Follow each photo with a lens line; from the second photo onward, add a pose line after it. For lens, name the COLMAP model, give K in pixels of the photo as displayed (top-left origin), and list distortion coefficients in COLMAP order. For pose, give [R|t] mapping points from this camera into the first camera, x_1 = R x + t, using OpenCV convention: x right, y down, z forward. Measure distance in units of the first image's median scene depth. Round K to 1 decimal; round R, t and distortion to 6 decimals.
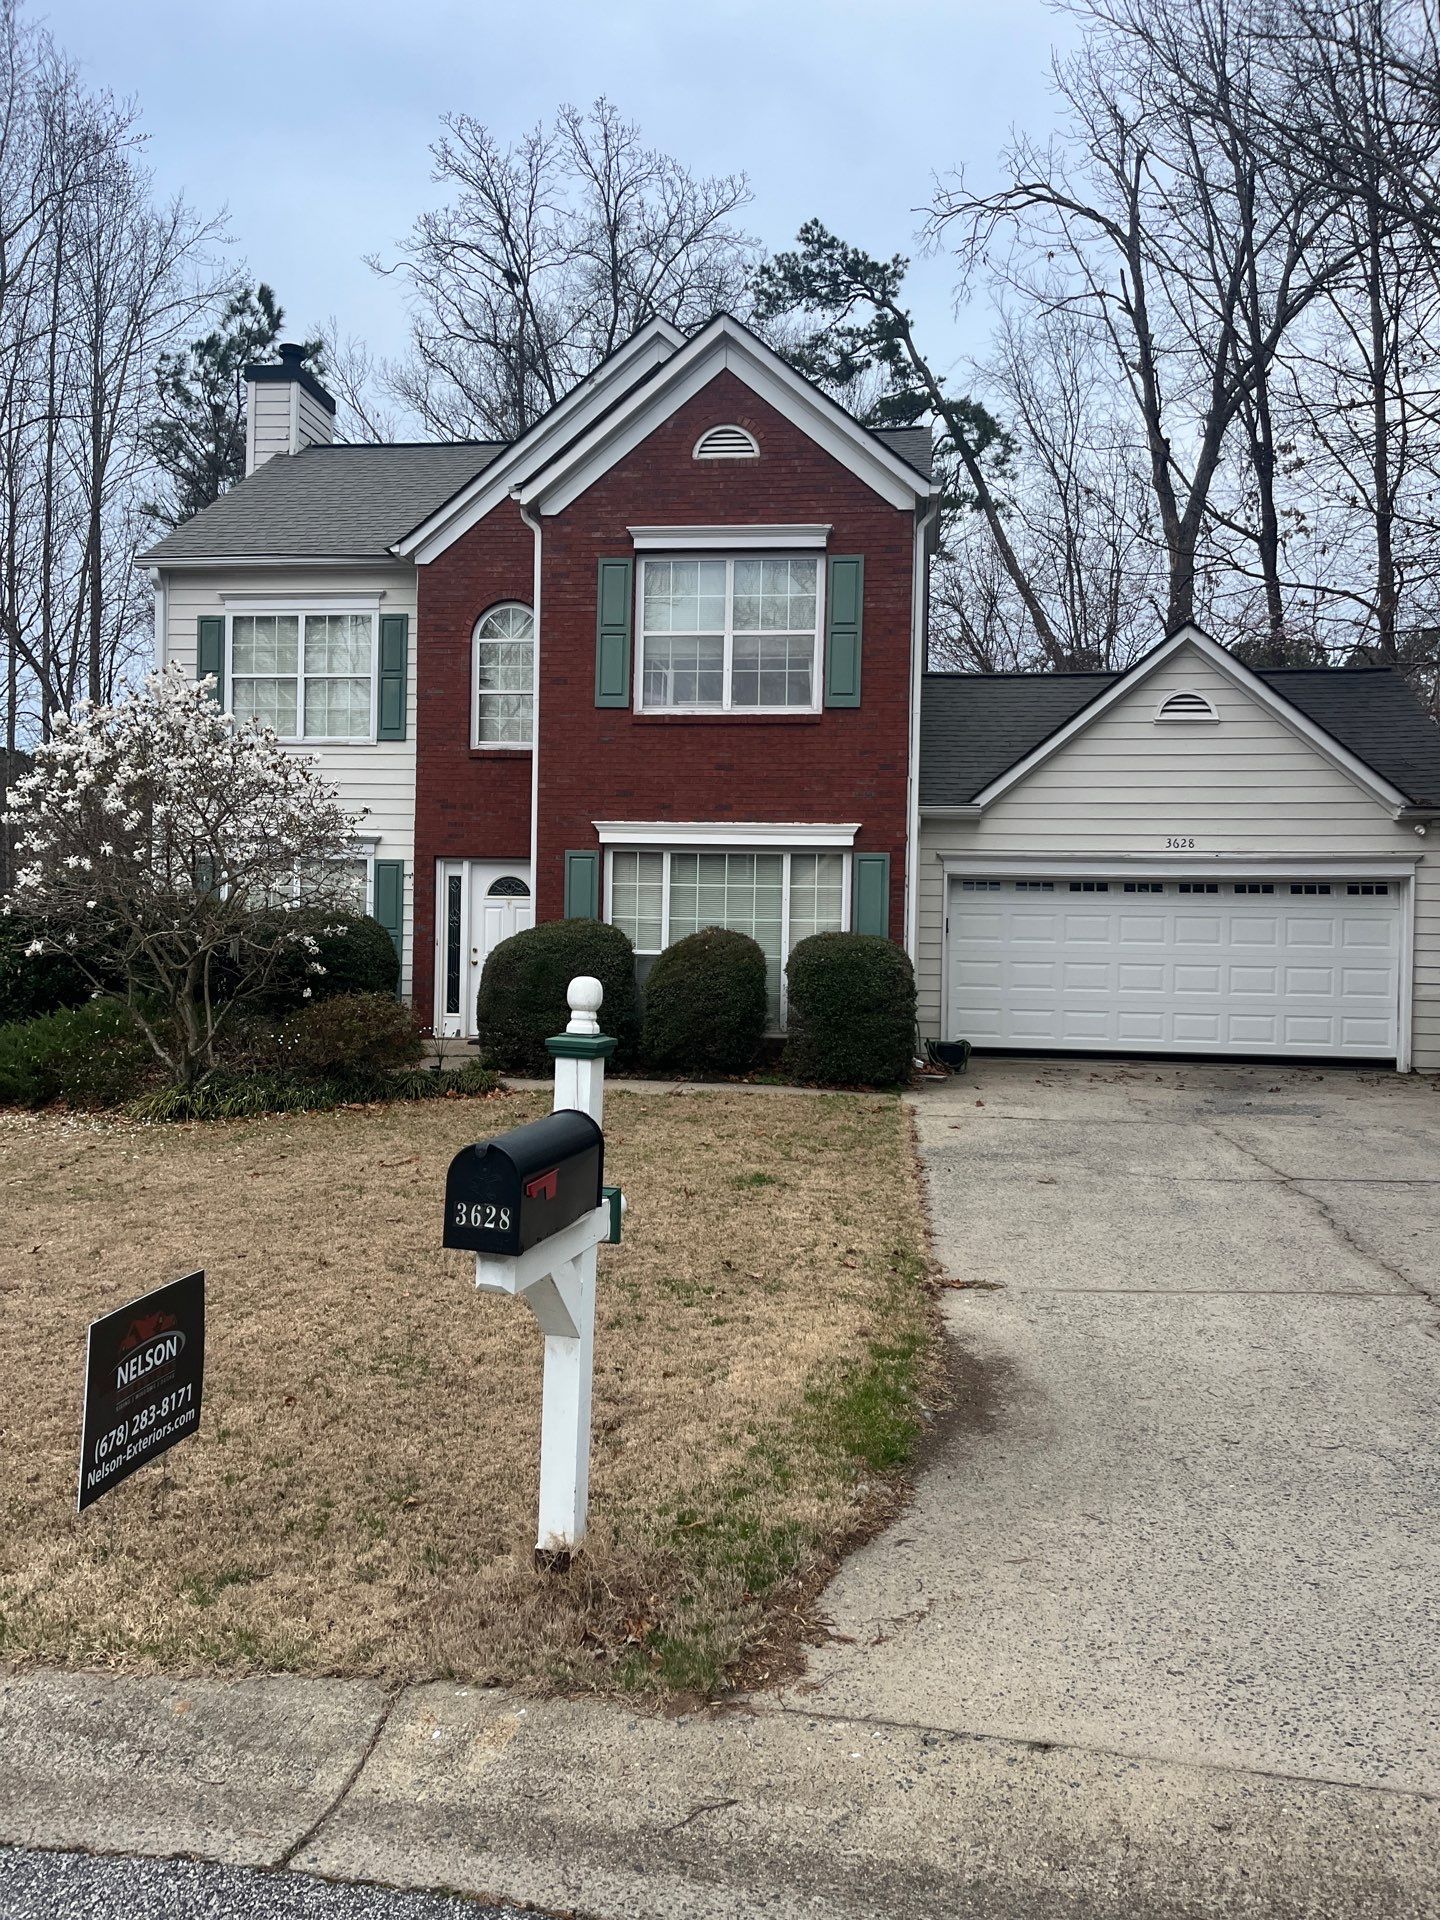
lens RADIAL K [[1468.1, 0, 706.8], [0, 1468.1, 969.6], [0, 0, 1]] dist [0.013914, -0.022740]
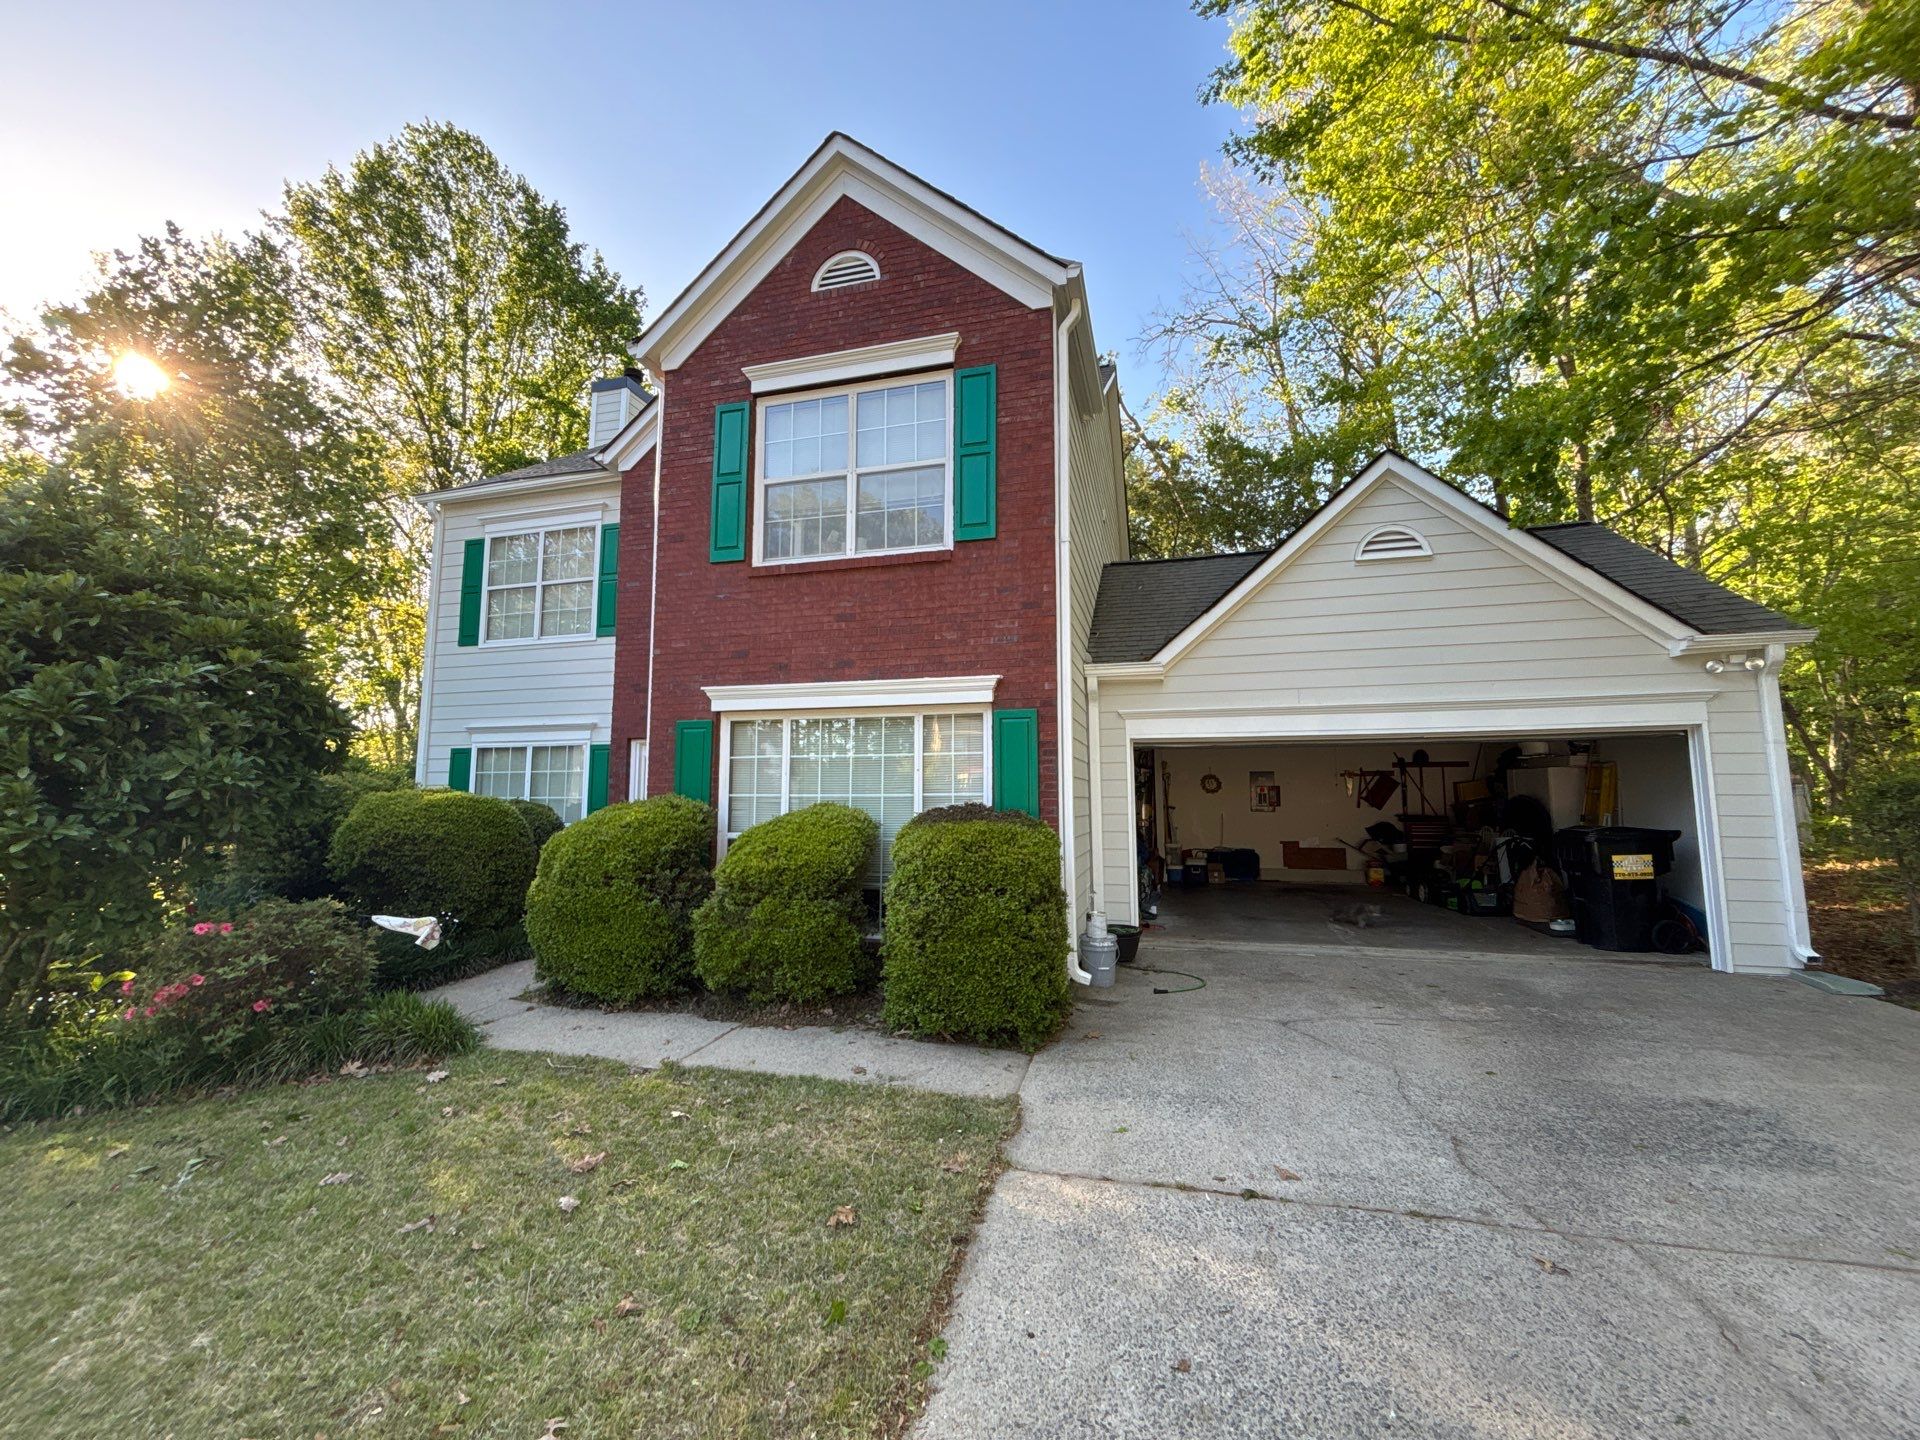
lens RADIAL K [[777.1, 0, 942.7], [0, 777.1, 729.8], [0, 0, 1]] dist [-0.000199, -0.001040]
pose [[0.990496, -0.030942, -0.134019, 0.126791], [0.016462, 0.994032, -0.107836, -0.022256], [0.136556, 0.104605, 0.985094, 0.557924]]
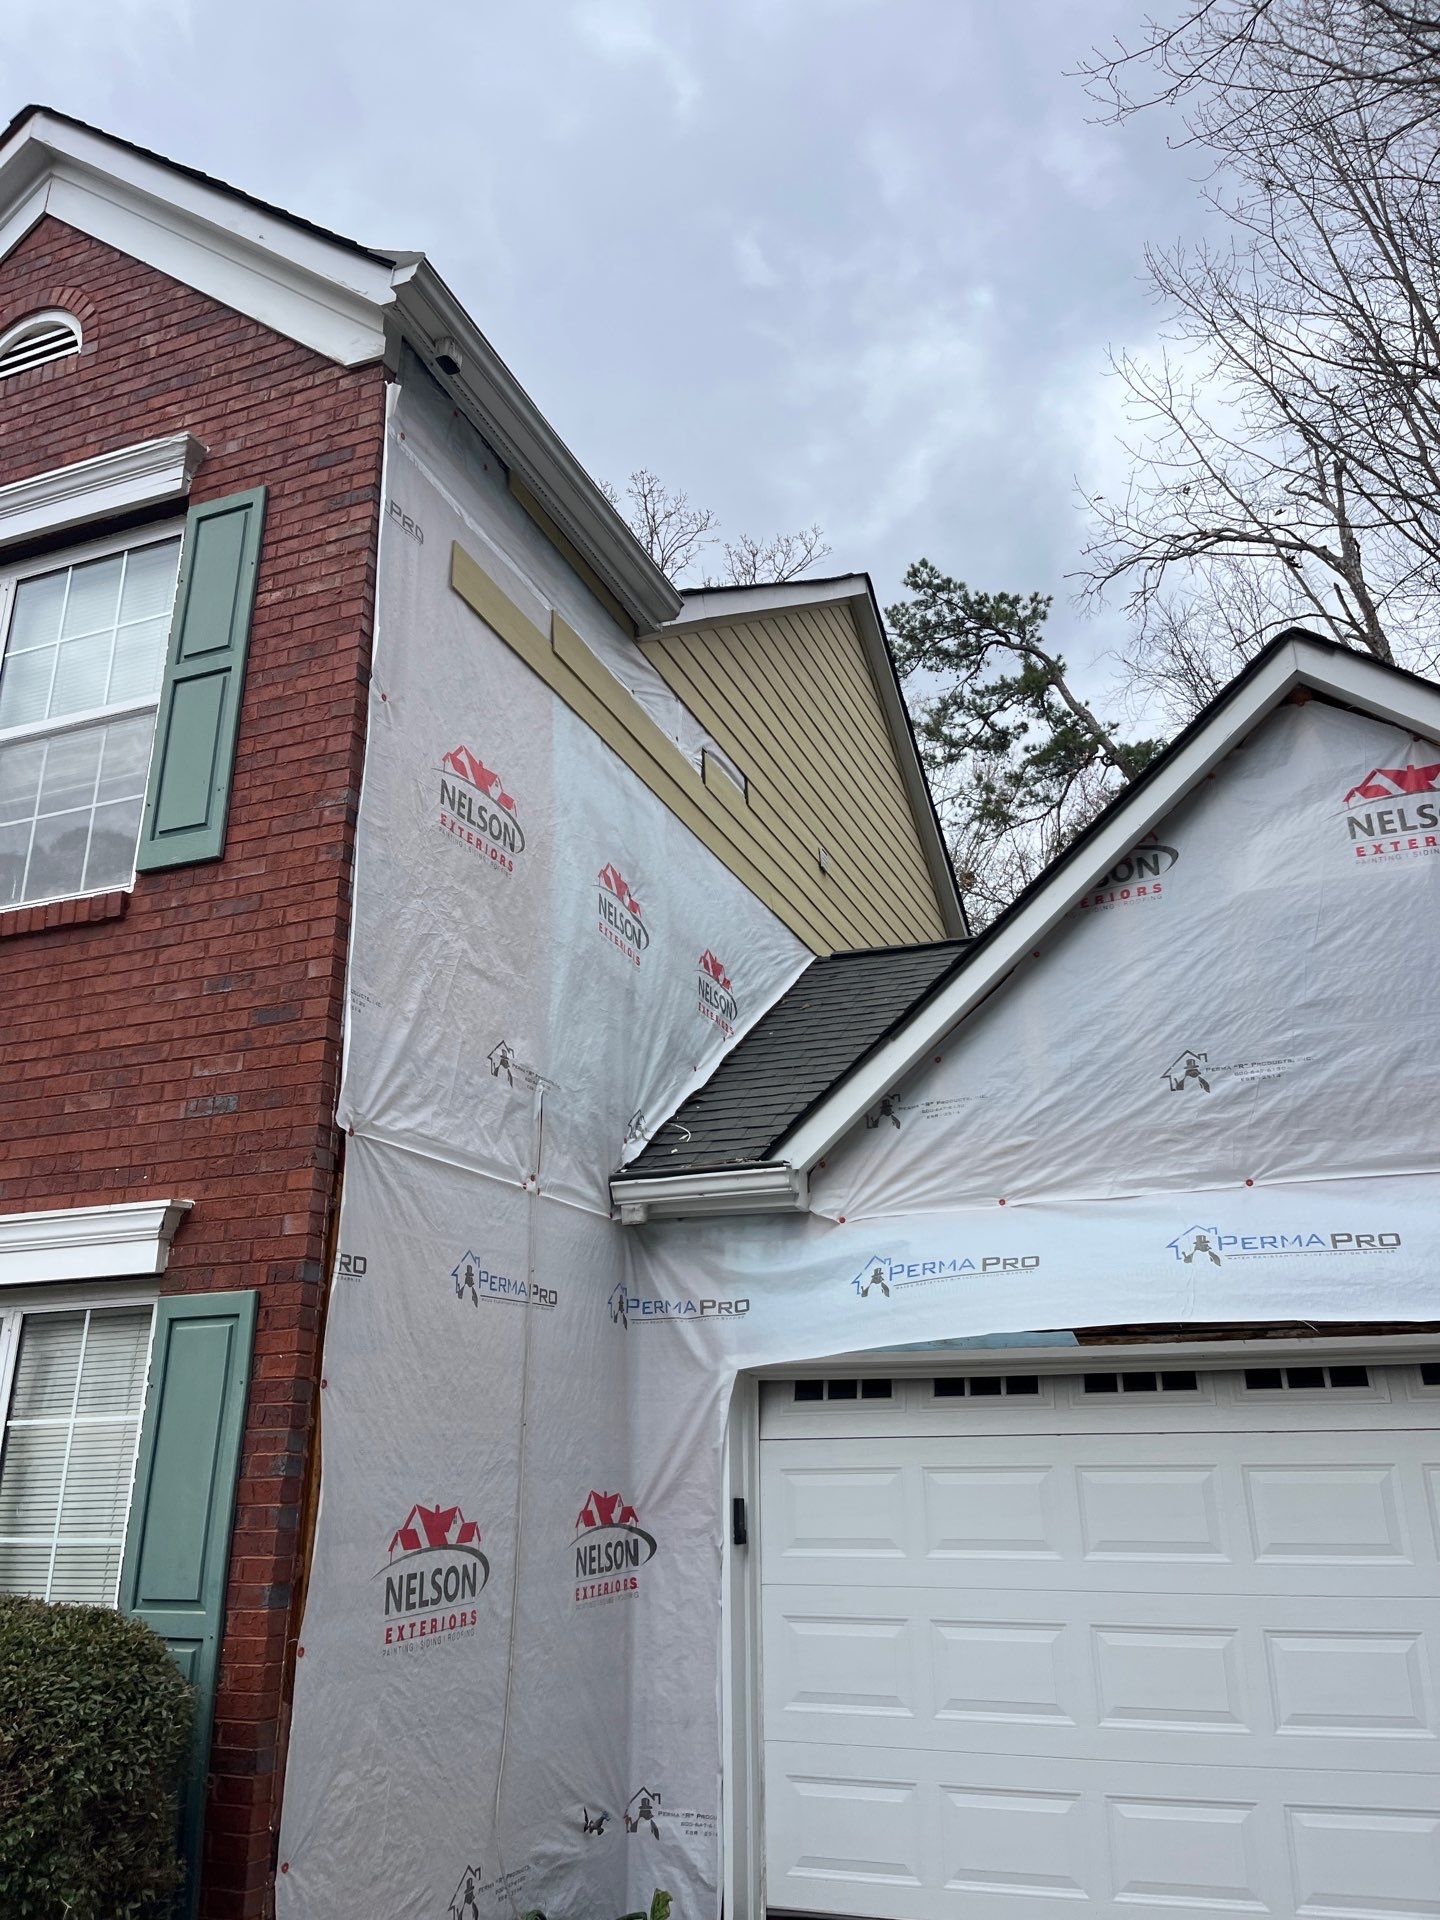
lens RADIAL K [[1468.1, 0, 715.6], [0, 1468.1, 946.2], [0, 0, 1]] dist [0.013914, -0.022740]
pose [[0.970072, -0.105286, -0.218806, 0.280366], [0.019240, 0.931601, -0.362972, -0.033976], [0.242056, 0.347899, 0.905746, 0.711153]]
